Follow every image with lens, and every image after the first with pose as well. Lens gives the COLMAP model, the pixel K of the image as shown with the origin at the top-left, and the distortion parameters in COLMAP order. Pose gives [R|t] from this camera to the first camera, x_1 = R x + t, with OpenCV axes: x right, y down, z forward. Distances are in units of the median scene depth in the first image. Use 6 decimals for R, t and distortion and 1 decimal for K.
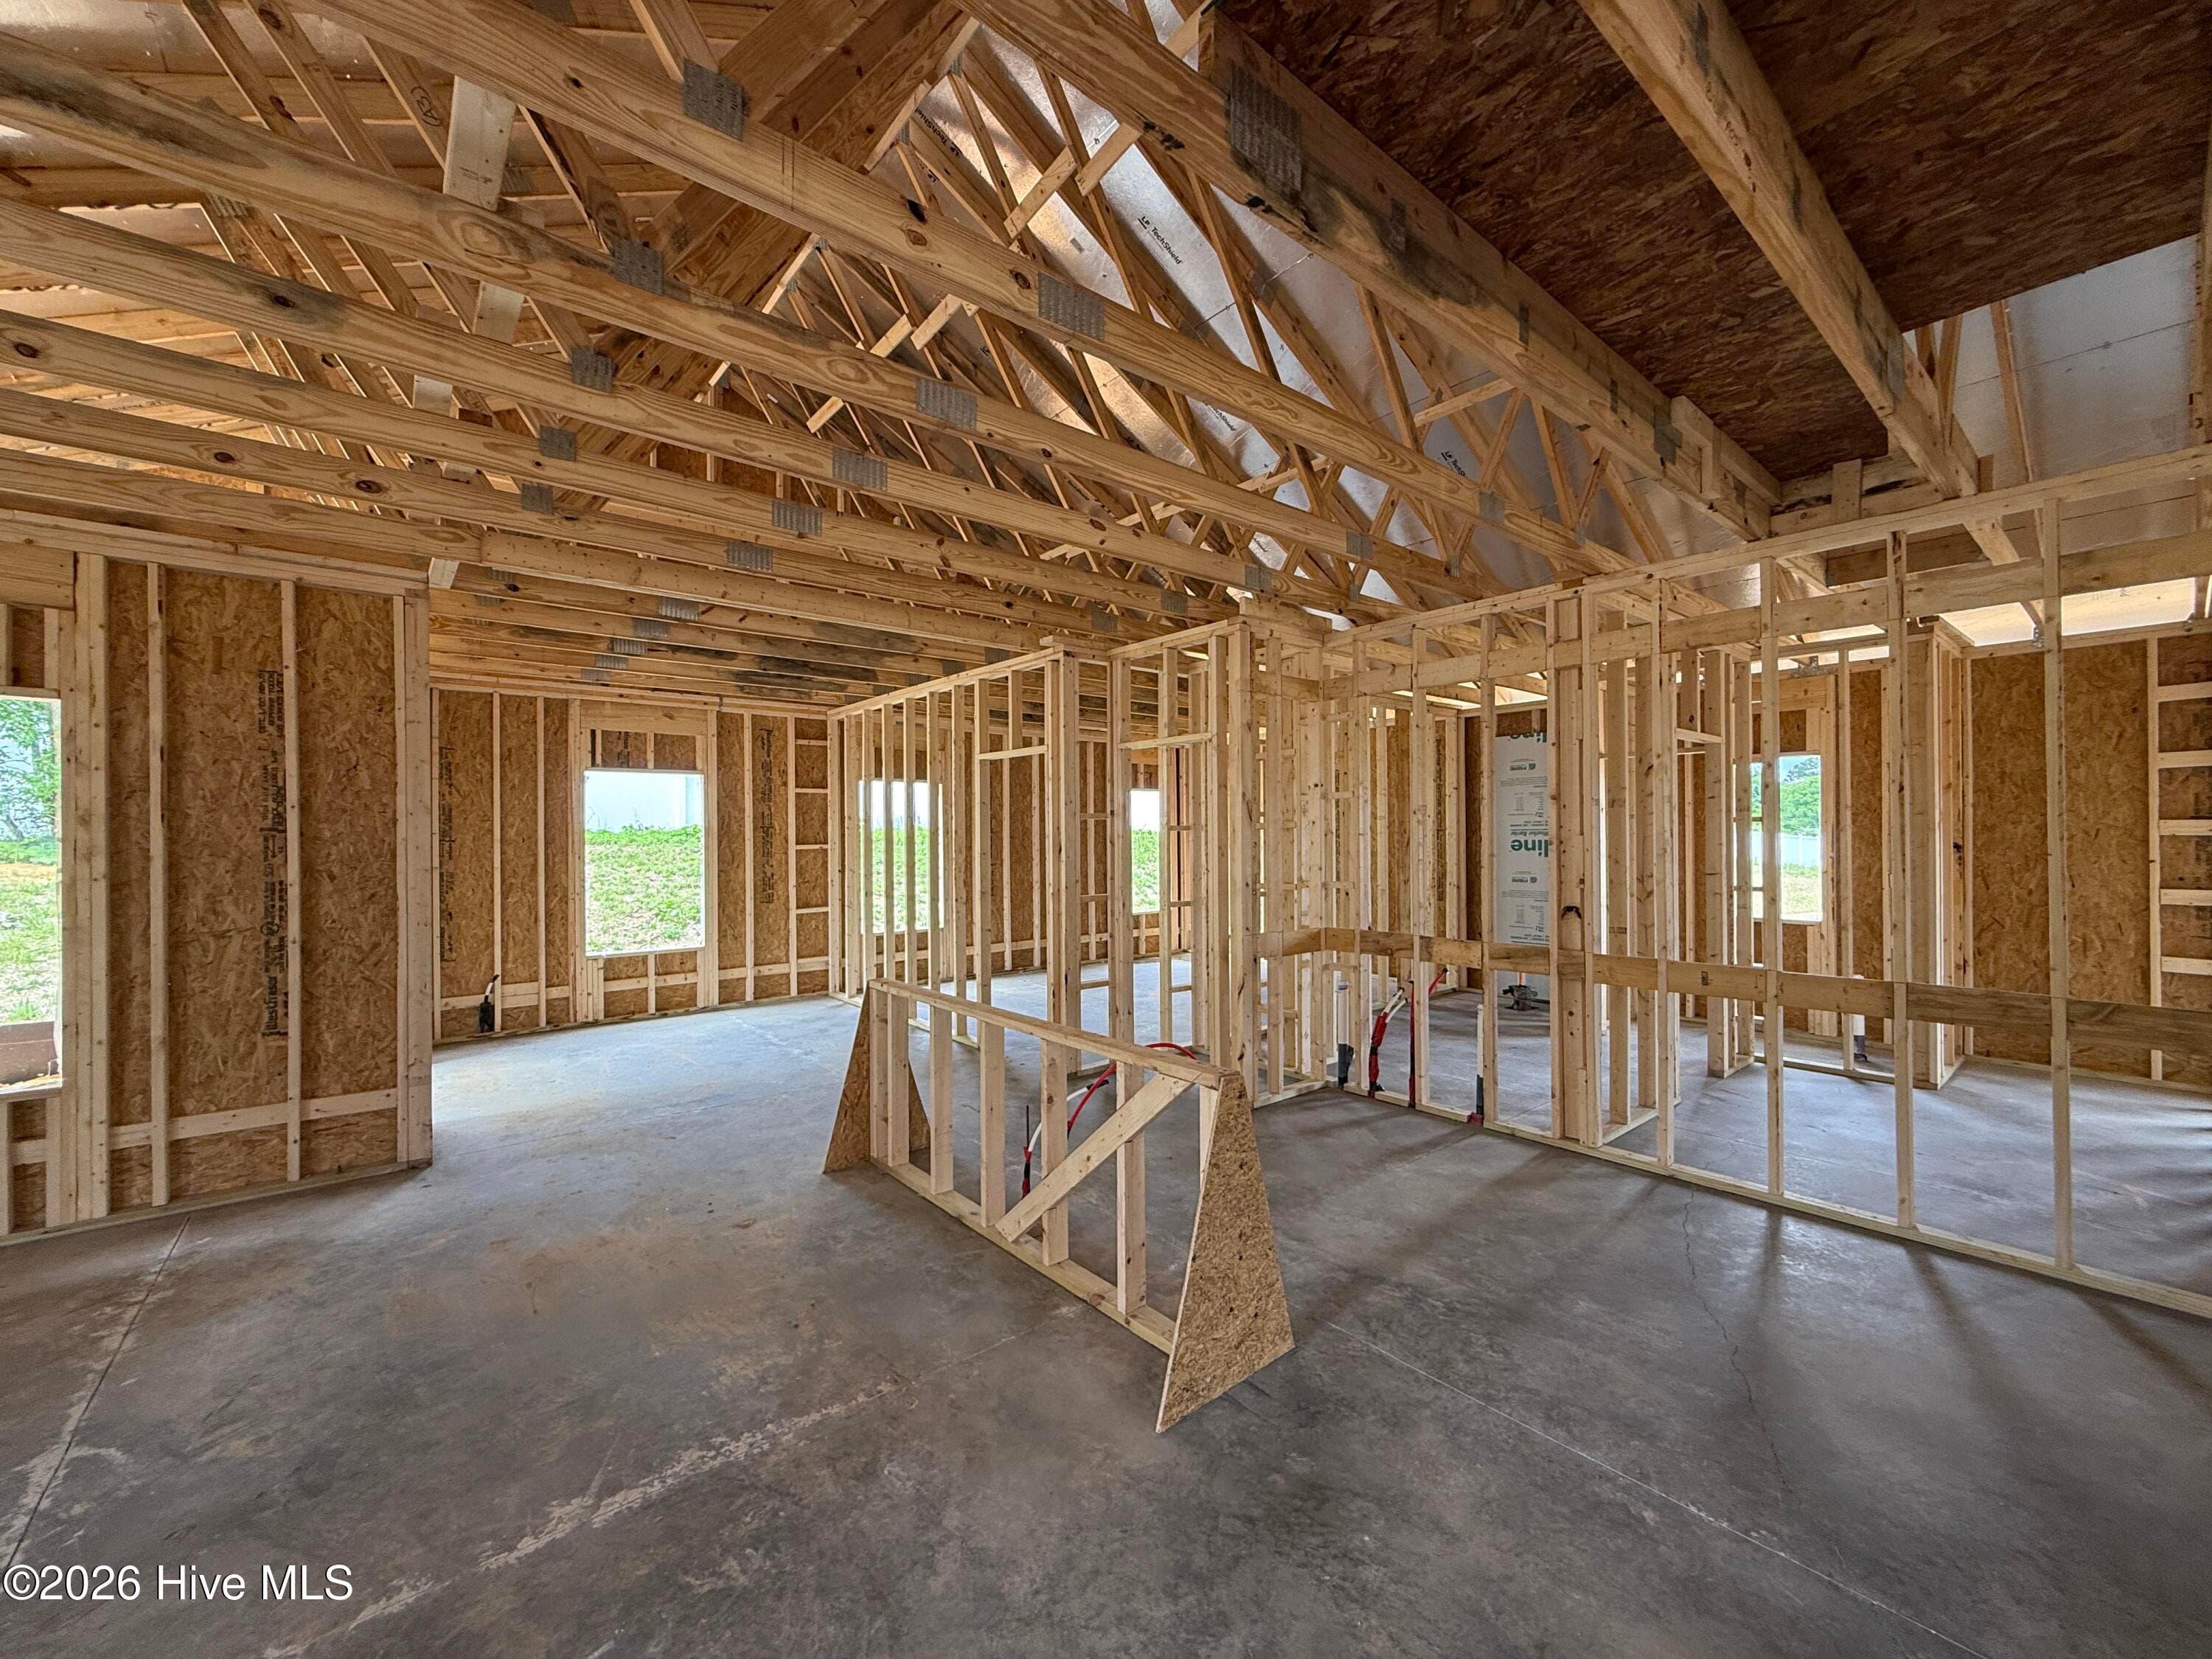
lens RADIAL K [[882.6, 0, 1100.2], [0, 882.6, 835.2], [0, 0, 1]] dist [0.001588, -0.000110]
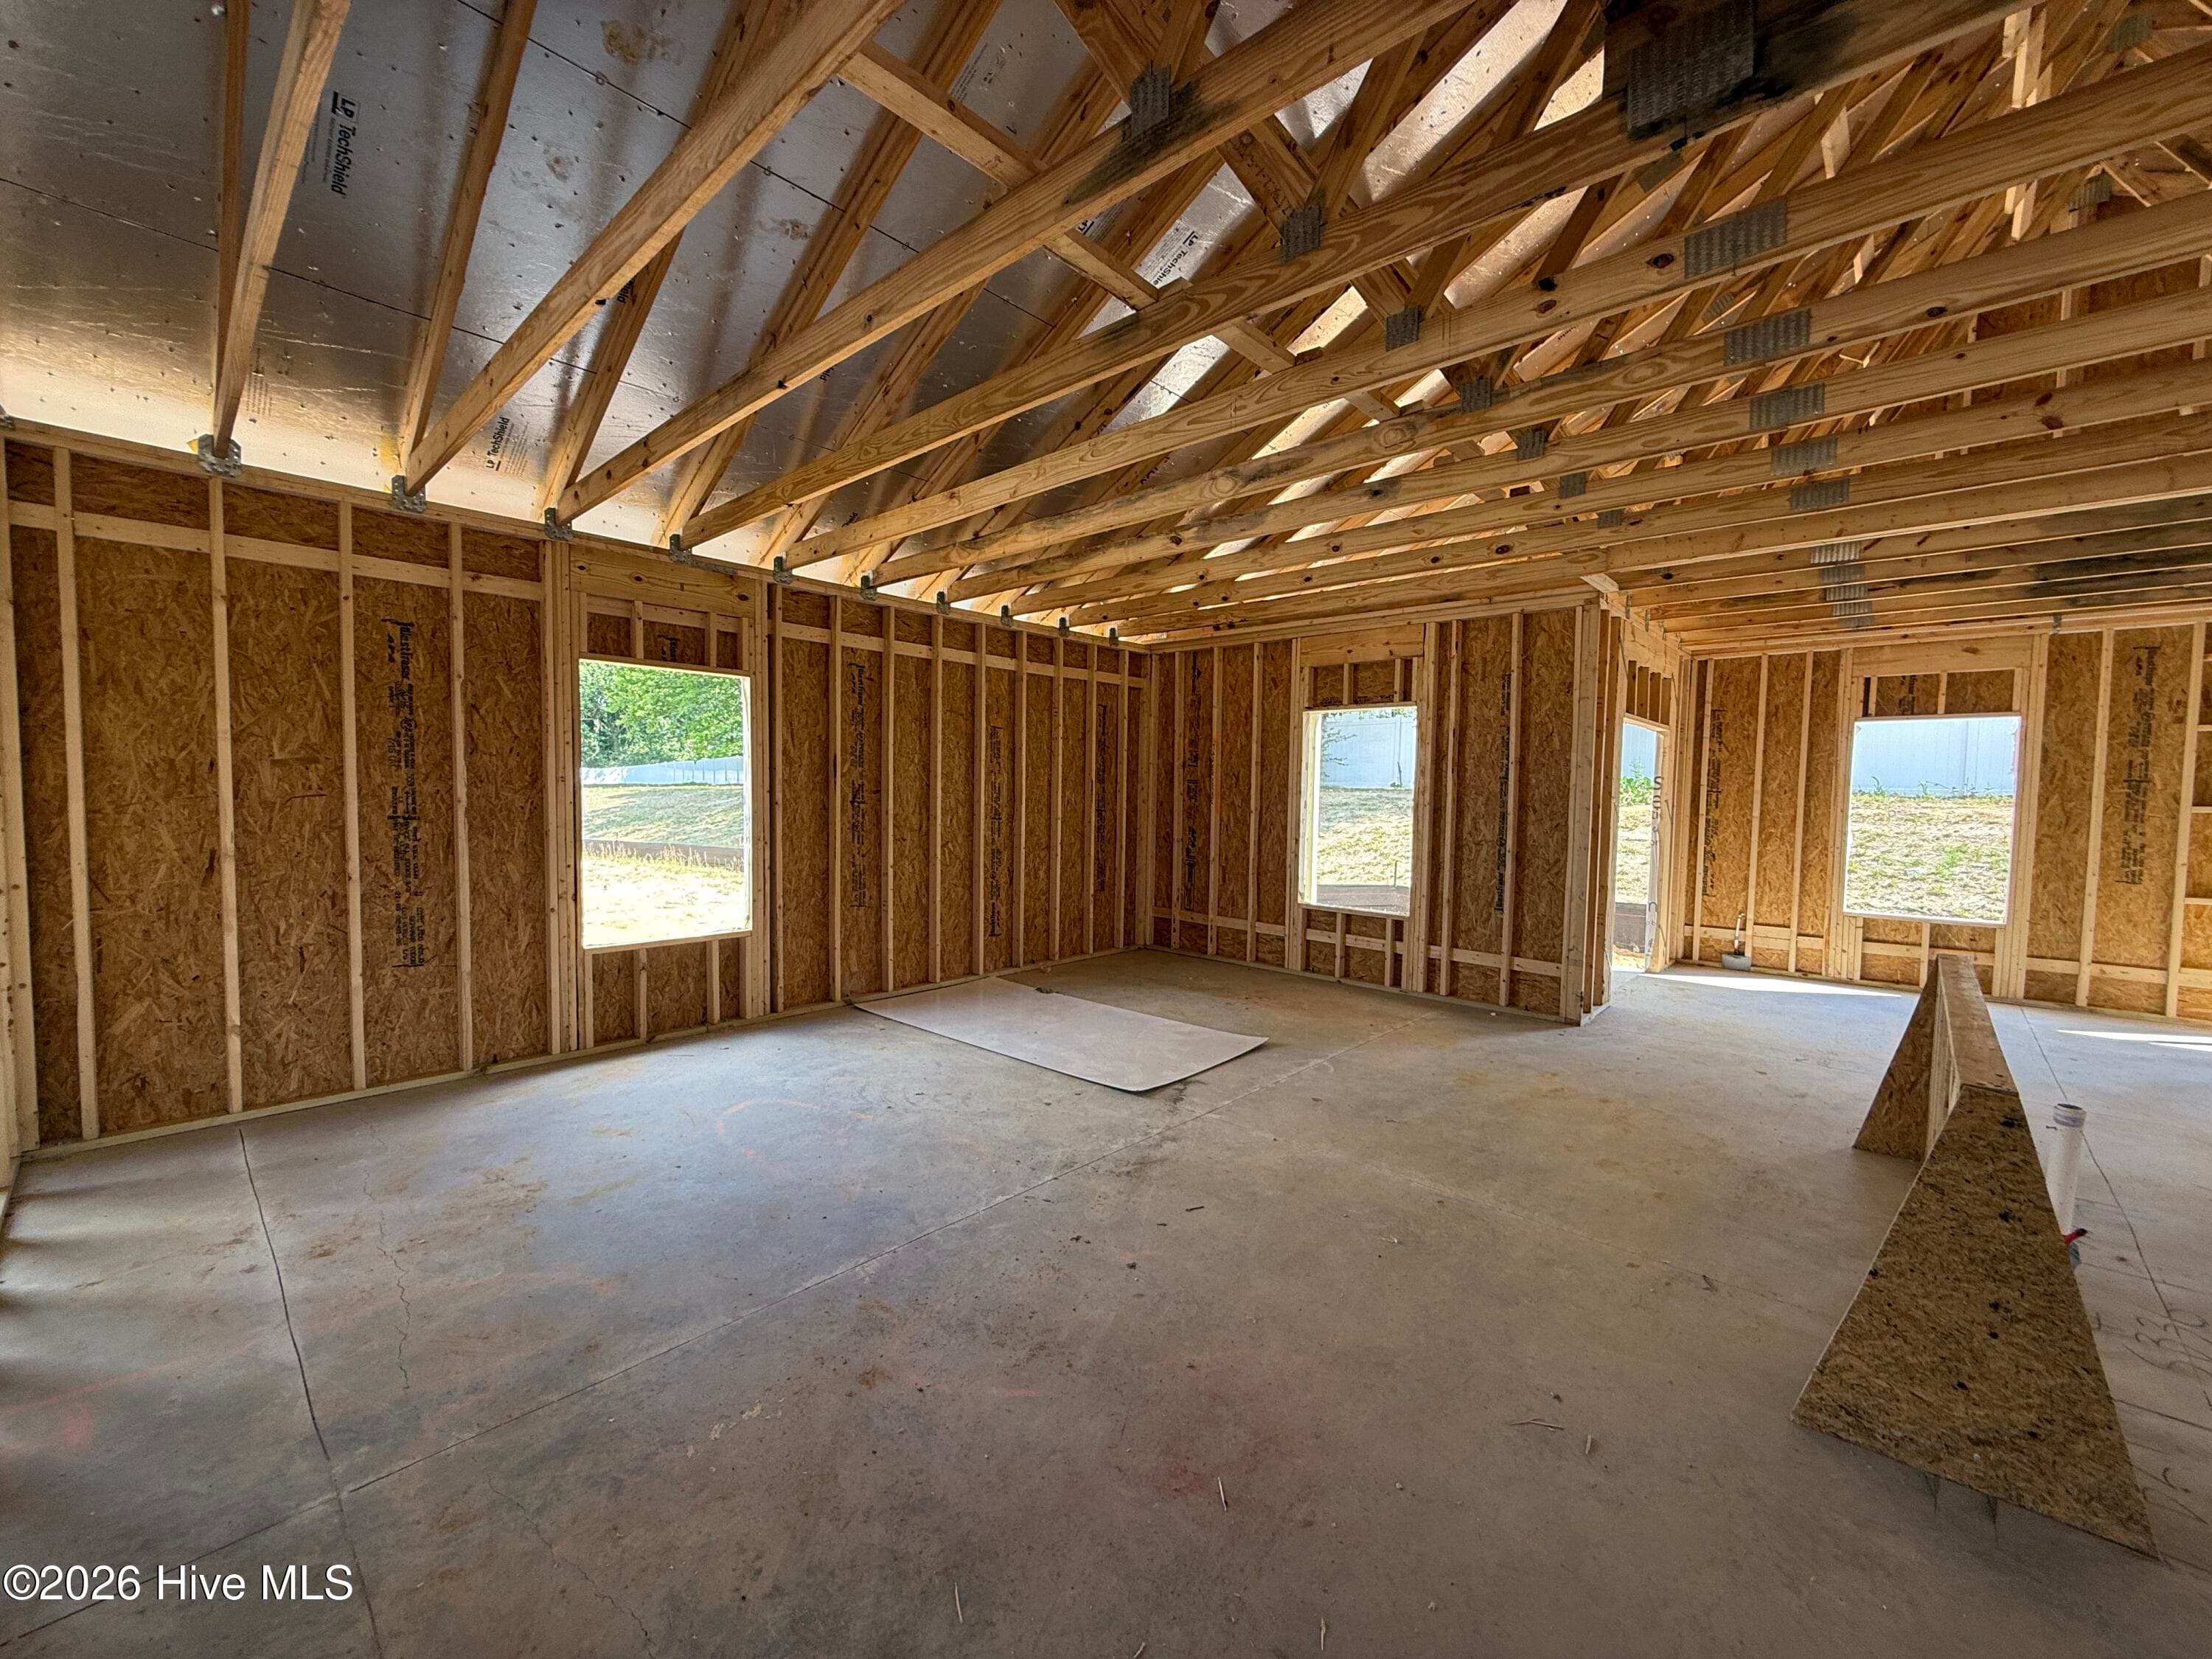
lens RADIAL K [[886.4, 0, 1099.8], [0, 886.4, 834.5], [0, 0, 1]] dist [0.002242, 0.000022]
pose [[0.136527, 0.058896, -0.988884, 0.504562], [-0.016116, 0.998231, 0.057228, 0.014776], [0.990505, 0.008124, 0.137235, 0.088356]]
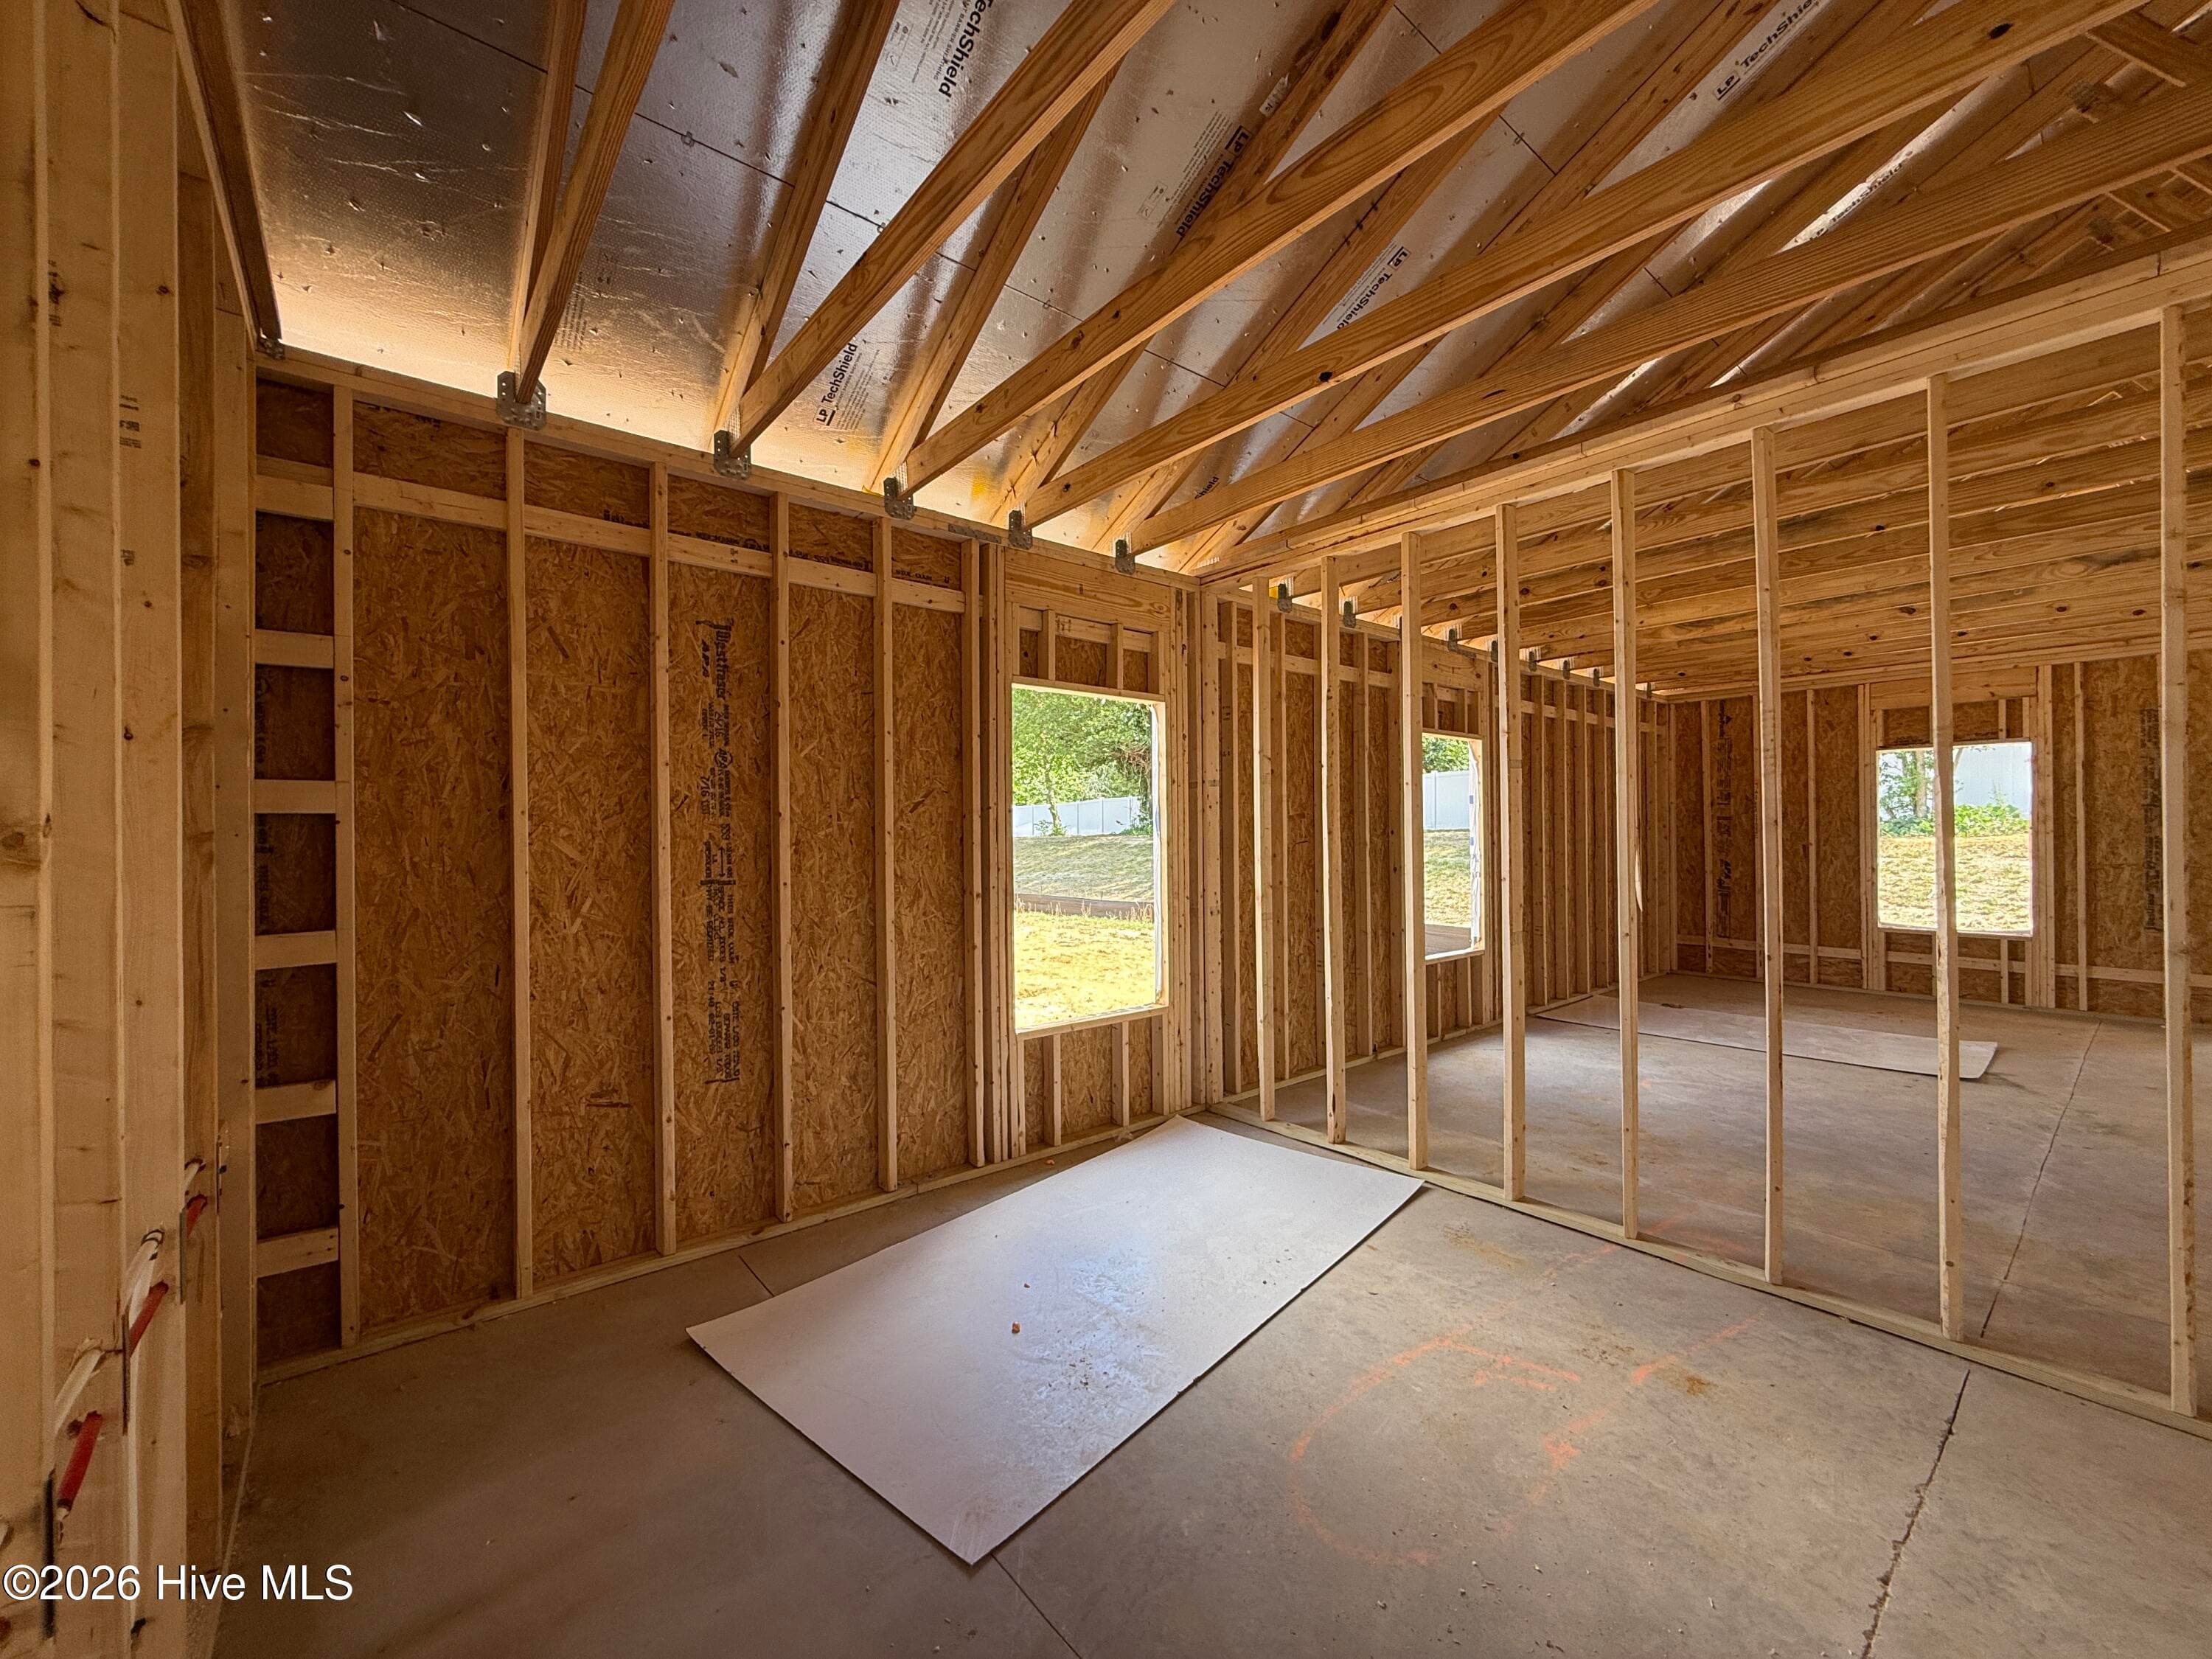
lens RADIAL K [[883.8, 0, 1100.2], [0, 883.8, 835.3], [0, 0, 1]] dist [0.001514, -0.000077]
pose [[0.000995, 0.004096, -0.999991, 0.722851], [0.009182, 0.999949, 0.004105, 0.025218], [0.999957, -0.009186, 0.000957, -0.973087]]
